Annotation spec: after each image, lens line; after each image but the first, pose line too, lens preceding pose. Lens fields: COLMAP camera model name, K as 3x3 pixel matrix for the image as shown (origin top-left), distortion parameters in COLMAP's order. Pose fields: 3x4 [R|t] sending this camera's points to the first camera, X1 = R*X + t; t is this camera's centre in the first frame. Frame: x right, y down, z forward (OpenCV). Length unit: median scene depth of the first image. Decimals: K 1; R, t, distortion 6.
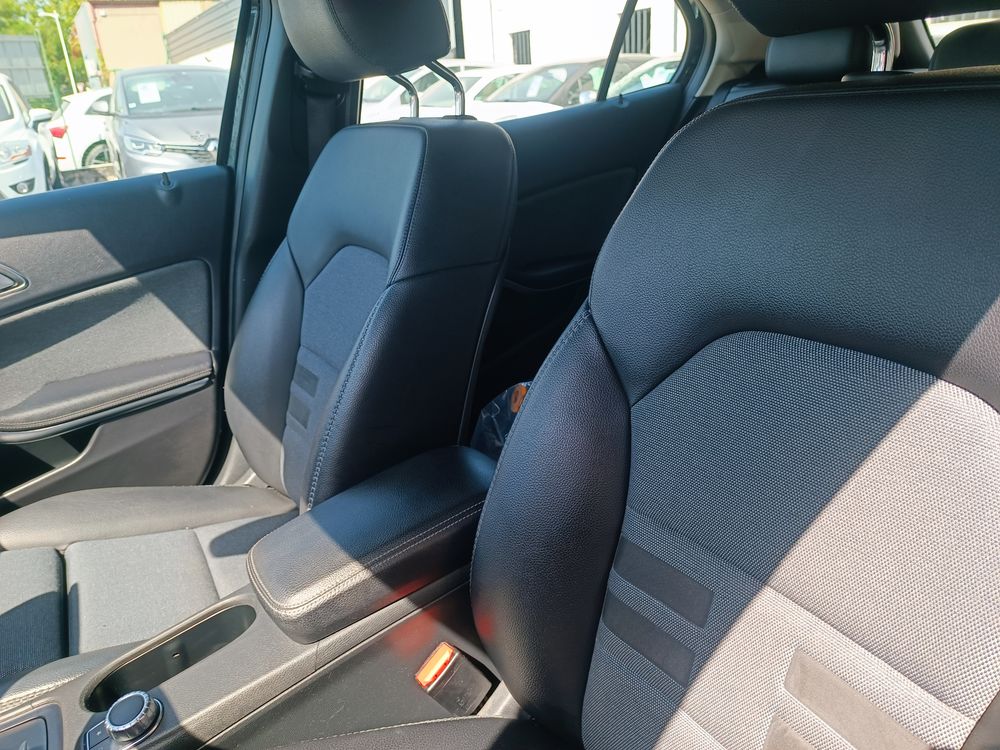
lens RADIAL K [[744.5, 0, 500.6], [0, 744.5, 390.5], [0, 0, 1]] dist [0.022802, -0.049053]
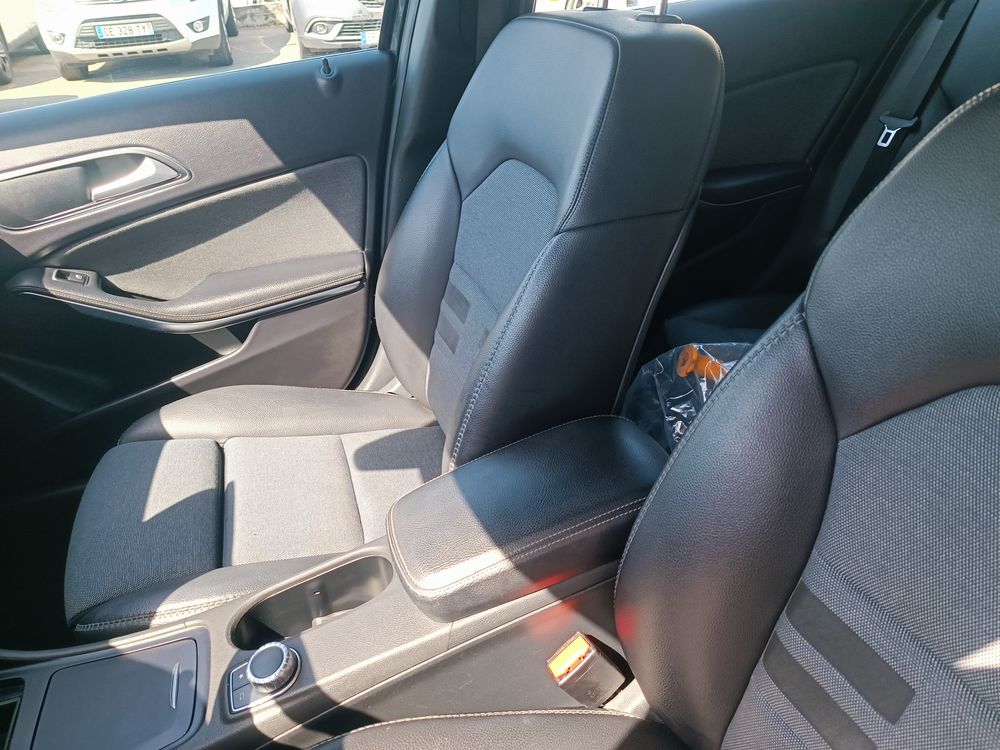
lens RADIAL K [[727.1, 0, 495.8], [0, 727.1, 379.8], [0, 0, 1]] dist [0.000510, 0.005284]
pose [[0.977565, 0.115603, -0.176073, -0.040348], [-0.079617, 0.976712, 0.199235, -0.111572], [0.195005, -0.180747, 0.964004, 0.105994]]
